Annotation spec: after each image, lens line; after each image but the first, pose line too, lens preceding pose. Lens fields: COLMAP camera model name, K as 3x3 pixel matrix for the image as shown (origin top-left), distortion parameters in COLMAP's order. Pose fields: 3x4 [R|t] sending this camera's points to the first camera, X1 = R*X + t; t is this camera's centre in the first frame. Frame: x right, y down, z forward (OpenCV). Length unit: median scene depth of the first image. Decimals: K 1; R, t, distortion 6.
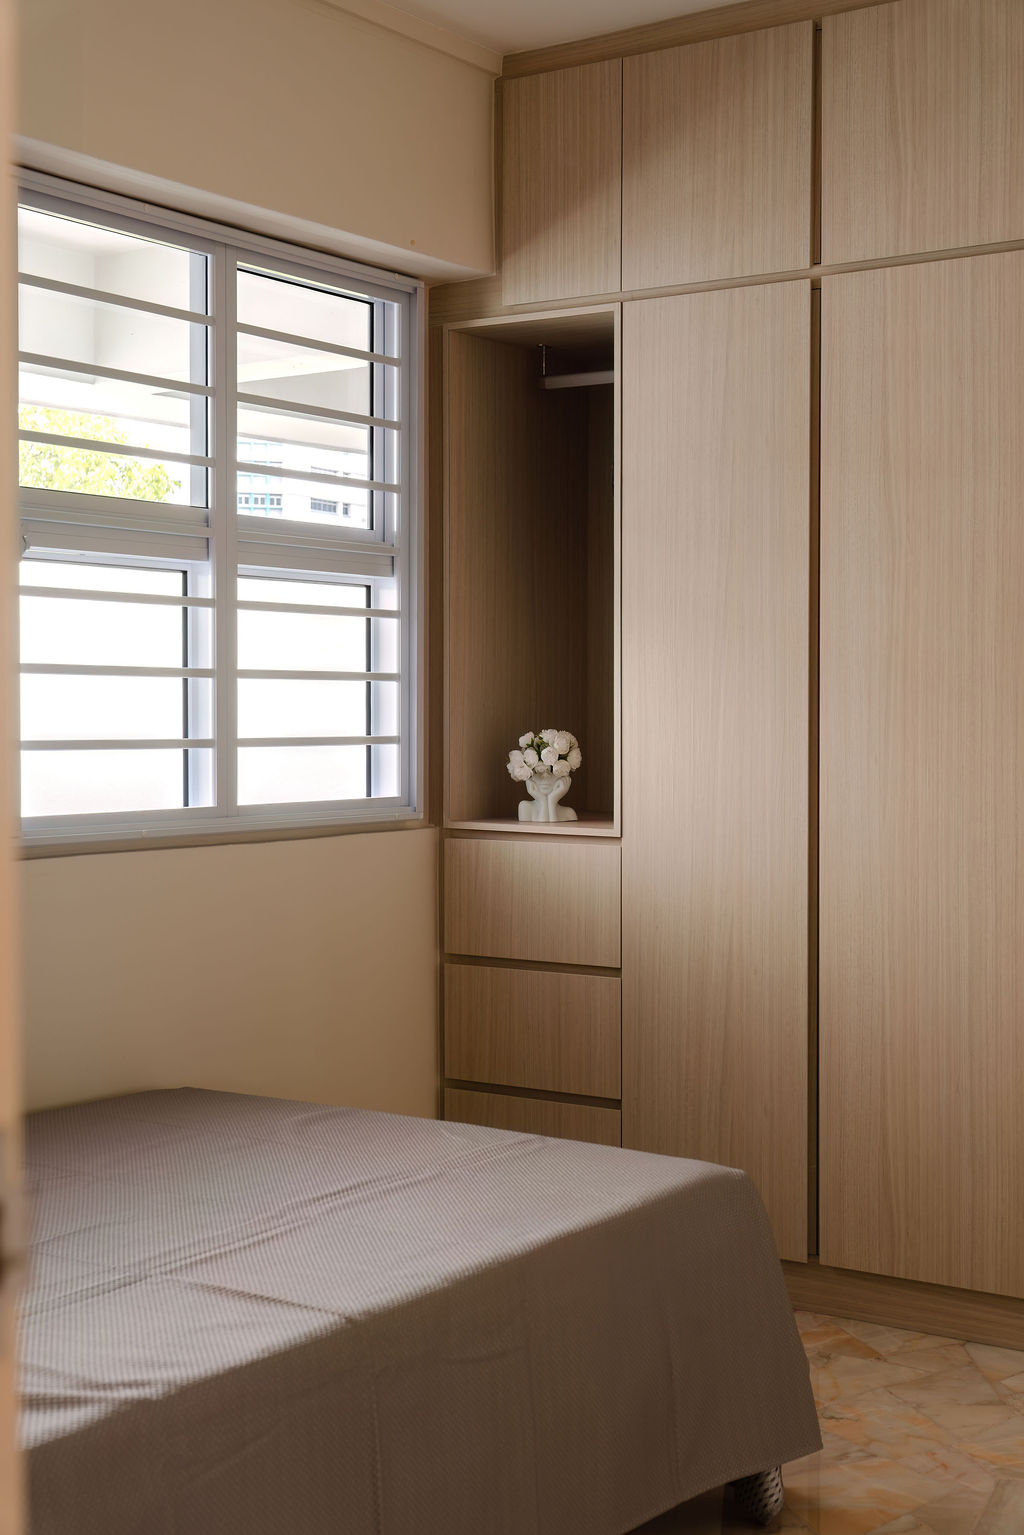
lens RADIAL K [[2125.4, 0, 510.8], [0, 2125.4, 780.6], [0, 0, 1]] dist [0.016626, 0.000000]
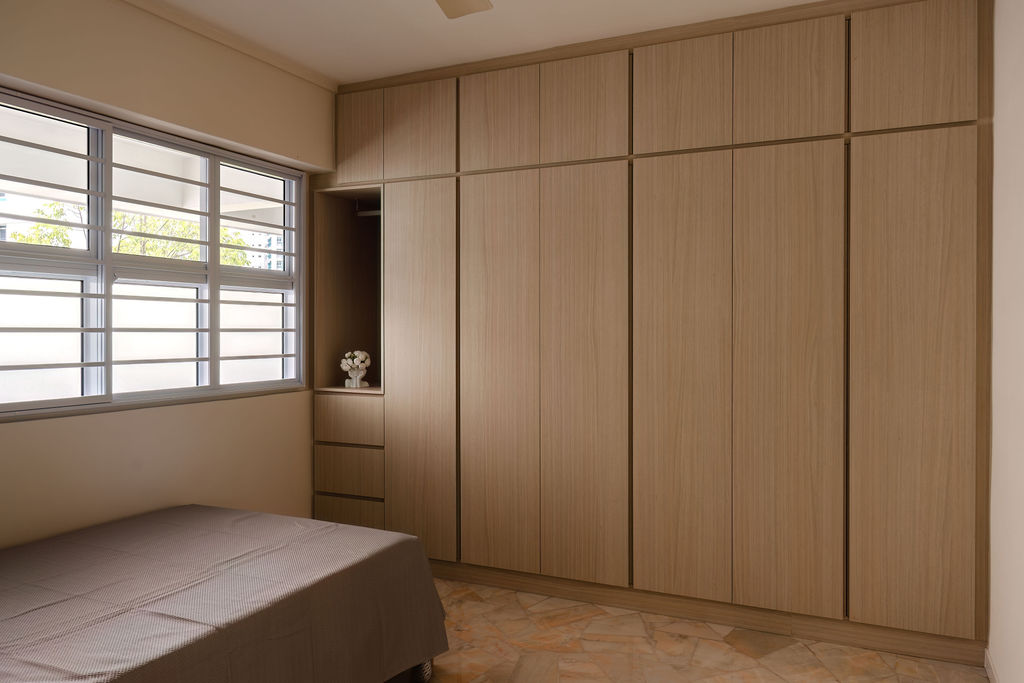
lens RADIAL K [[763.4, 0, 511.6], [0, 763.4, 334.4], [0, 0, 1]] dist [0.011519, 0.000430]
pose [[0.987095, -0.000676, 0.160136, 0.060122], [0.005130, 0.999611, -0.027401, -0.019846], [-0.160055, 0.027869, 0.986715, 0.083967]]
